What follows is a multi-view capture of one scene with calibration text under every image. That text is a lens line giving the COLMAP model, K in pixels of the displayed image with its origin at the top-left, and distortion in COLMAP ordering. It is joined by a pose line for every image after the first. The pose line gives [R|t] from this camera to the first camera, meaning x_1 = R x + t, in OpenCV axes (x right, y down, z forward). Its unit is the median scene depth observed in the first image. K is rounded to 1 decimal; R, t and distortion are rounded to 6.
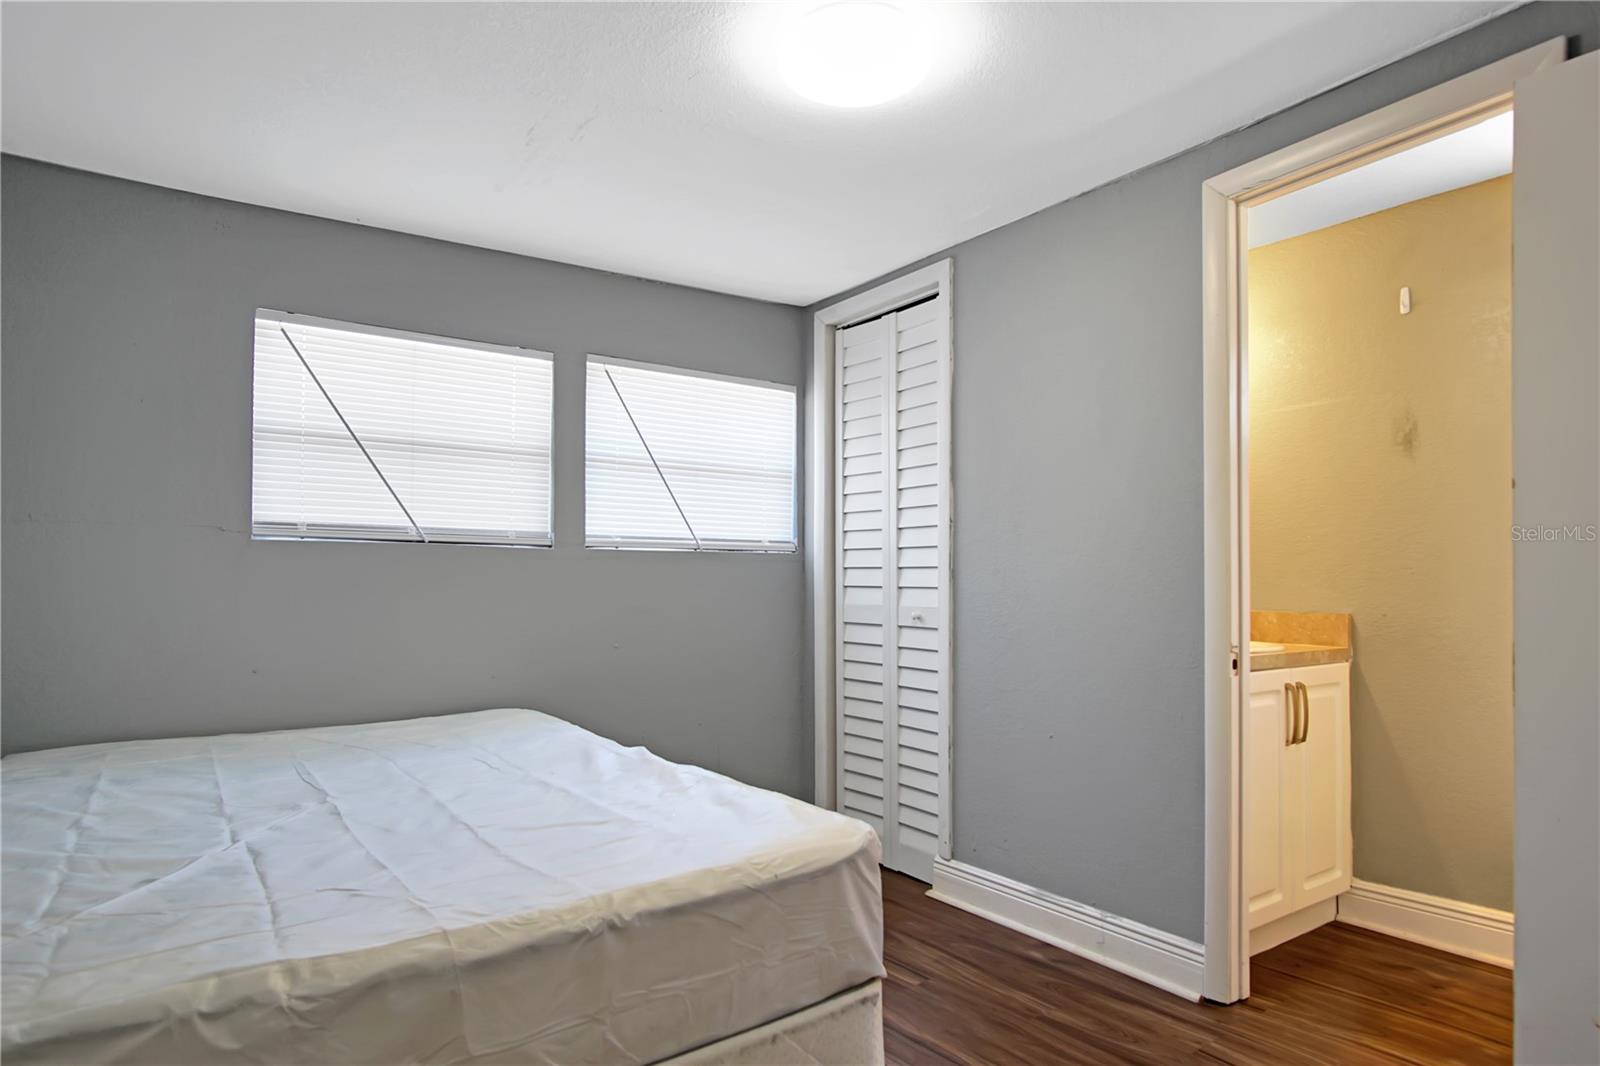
lens RADIAL K [[894.0, 0, 775.9], [0, 894.0, 566.6], [0, 0, 1]] dist [-0.017121, 0.000521]
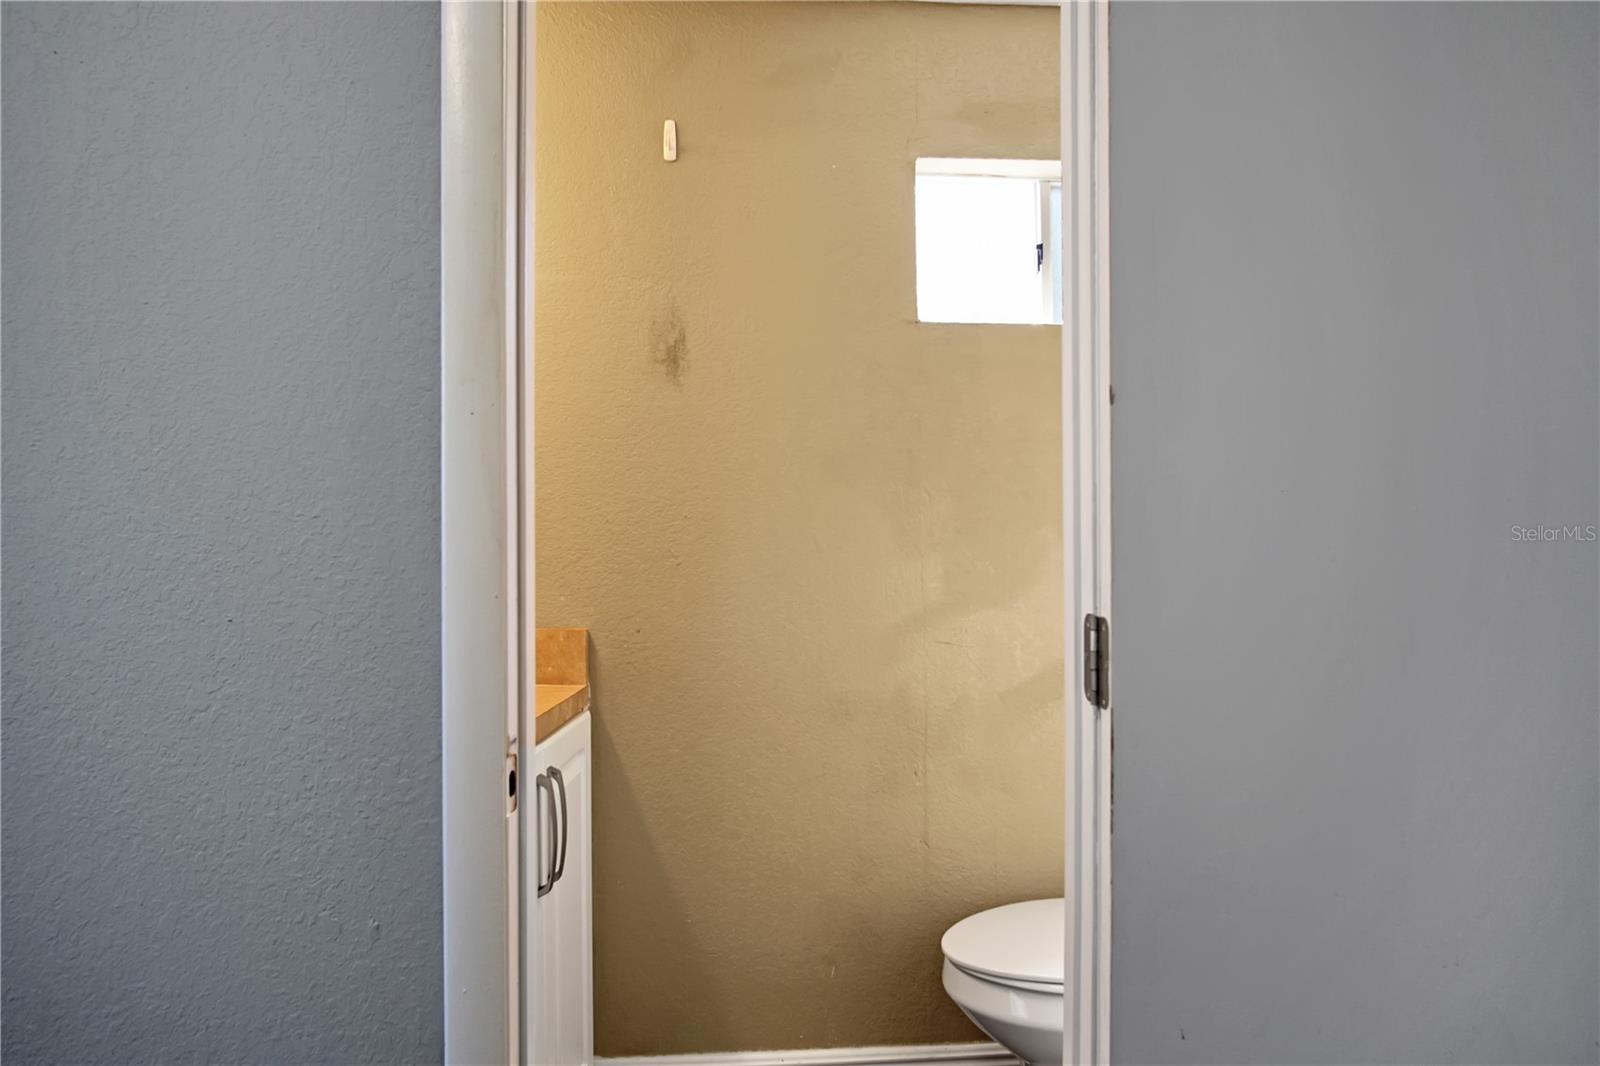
lens RADIAL K [[894.0, 0, 775.9], [0, 894.0, 566.6], [0, 0, 1]] dist [-0.017121, 0.000521]
pose [[0.508558, -0.004119, 0.861018, 0.192352], [-0.011239, 0.999872, 0.011422, 0.001227], [-0.860954, -0.015485, 0.508446, 0.602817]]
